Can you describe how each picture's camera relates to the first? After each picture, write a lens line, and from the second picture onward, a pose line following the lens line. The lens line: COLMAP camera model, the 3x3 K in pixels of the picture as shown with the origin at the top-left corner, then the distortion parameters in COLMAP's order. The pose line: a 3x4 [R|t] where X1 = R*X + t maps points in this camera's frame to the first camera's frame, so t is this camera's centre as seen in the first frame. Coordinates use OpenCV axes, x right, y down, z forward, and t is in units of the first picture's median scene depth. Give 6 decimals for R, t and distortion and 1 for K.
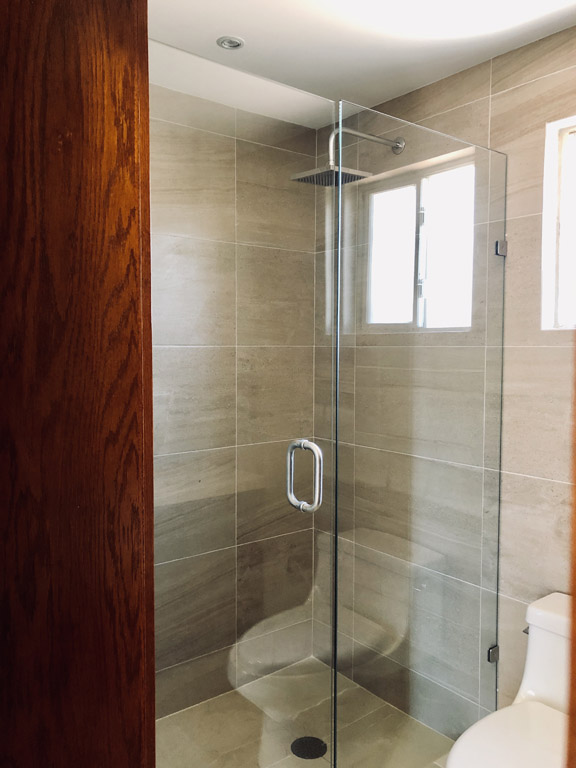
lens RADIAL K [[630.6, 0, 285.3], [0, 630.6, 377.9], [0, 0, 1]] dist [0.023320, -0.018609]
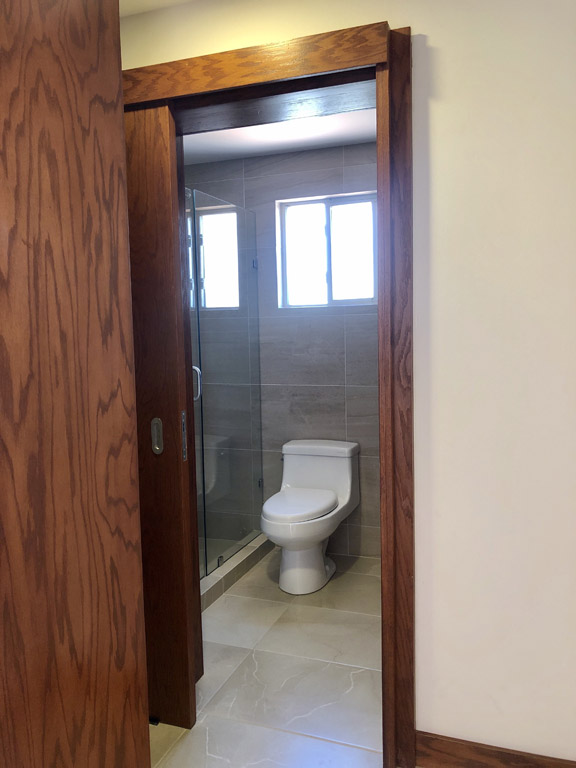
lens RADIAL K [[630.6, 0, 288.3], [0, 630.6, 382.6], [0, 0, 1]] dist [0.023320, -0.018609]
pose [[0.853075, -0.071876, 0.516814, -0.544550], [0.052623, 0.997268, 0.051834, 0.051091], [-0.519128, -0.017022, 0.854527, -0.622380]]
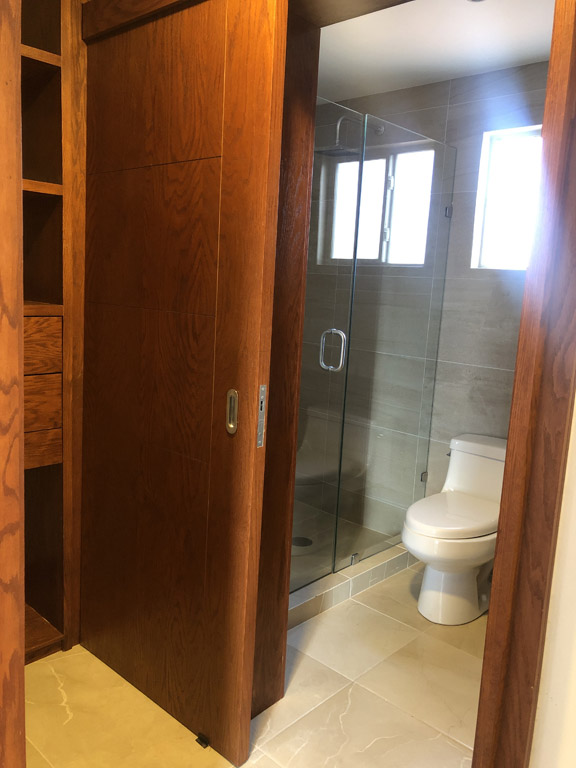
lens RADIAL K [[630.6, 0, 284.9], [0, 630.6, 382.3], [0, 0, 1]] dist [0.023320, -0.018609]
pose [[0.986587, 0.023163, 0.161585, -0.270247], [-0.041110, 0.993232, 0.108629, 0.049330], [-0.157975, -0.113814, 0.980862, -0.451364]]
